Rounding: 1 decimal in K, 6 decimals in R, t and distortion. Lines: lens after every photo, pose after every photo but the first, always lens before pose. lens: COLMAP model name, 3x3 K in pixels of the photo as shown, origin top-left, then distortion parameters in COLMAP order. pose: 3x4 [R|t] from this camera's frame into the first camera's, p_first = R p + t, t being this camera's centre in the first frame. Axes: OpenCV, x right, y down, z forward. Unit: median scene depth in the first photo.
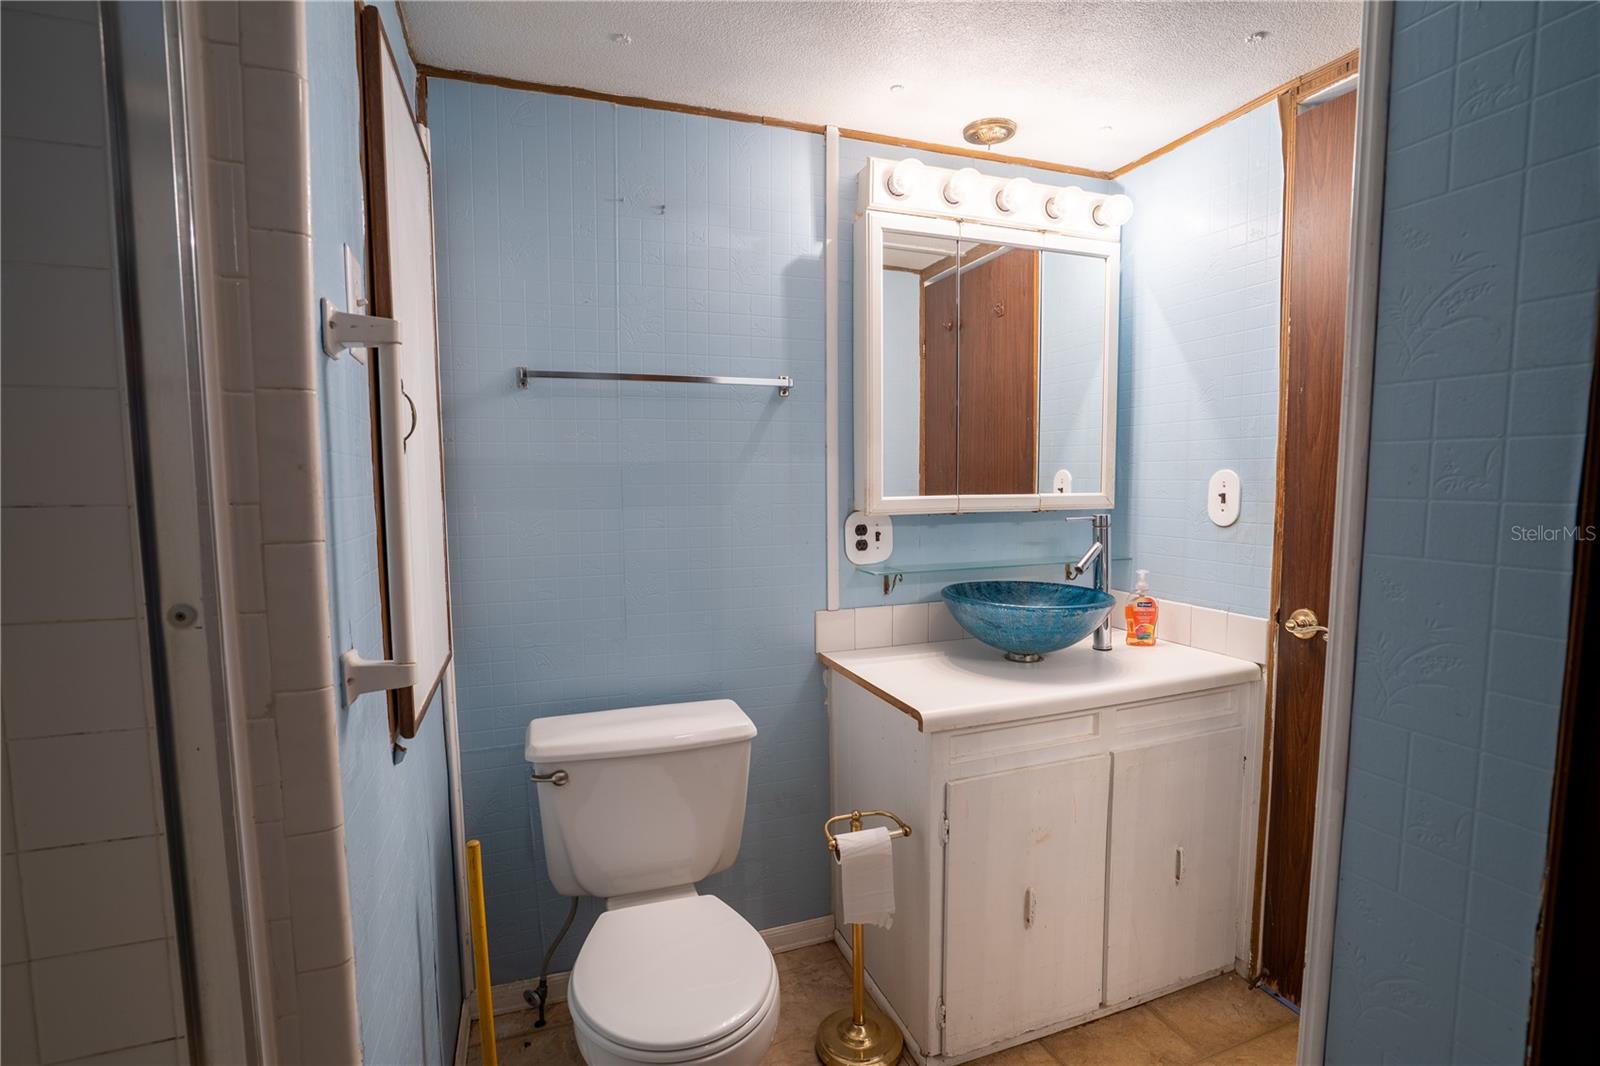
lens RADIAL K [[743.8, 0, 802.8], [0, 743.8, 537.2], [0, 0, 1]] dist [-0.057179, 0.020734]
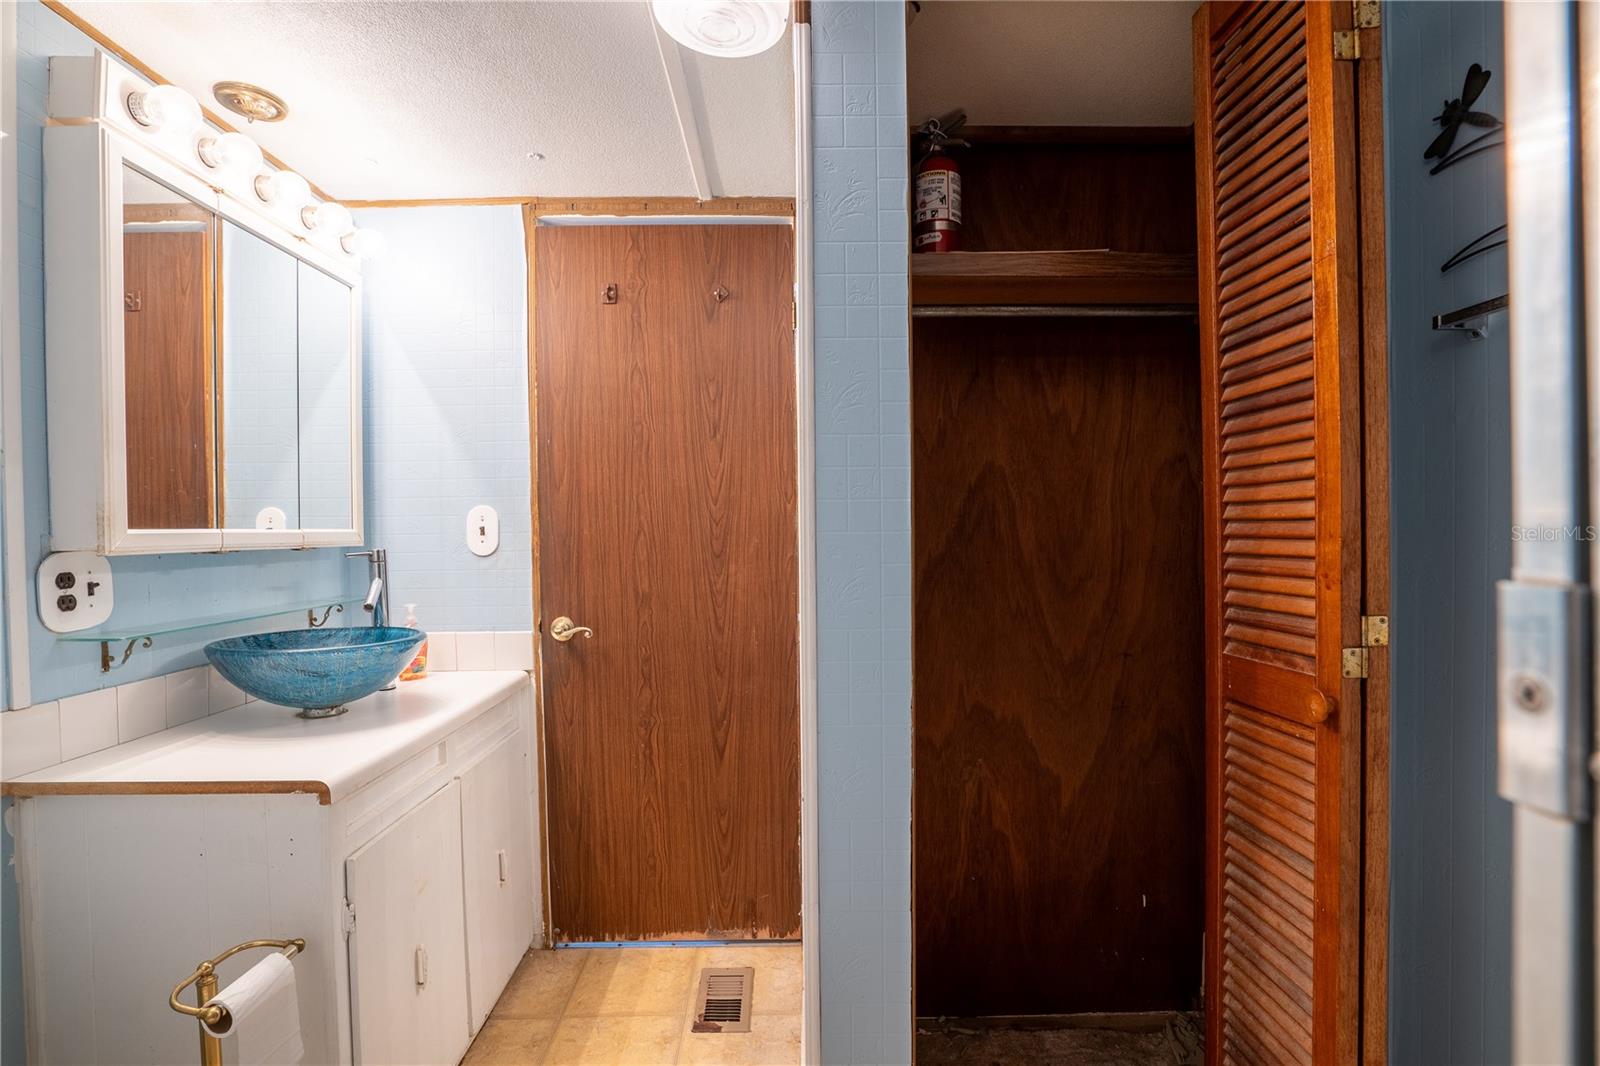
lens RADIAL K [[743.8, 0, 803.8], [0, 743.8, 538.0], [0, 0, 1]] dist [-0.057179, 0.020734]
pose [[0.322150, -0.005553, 0.946672, -0.336002], [0.088871, 0.995744, -0.024402, 0.028850], [-0.942508, 0.091993, 0.321273, 0.173517]]
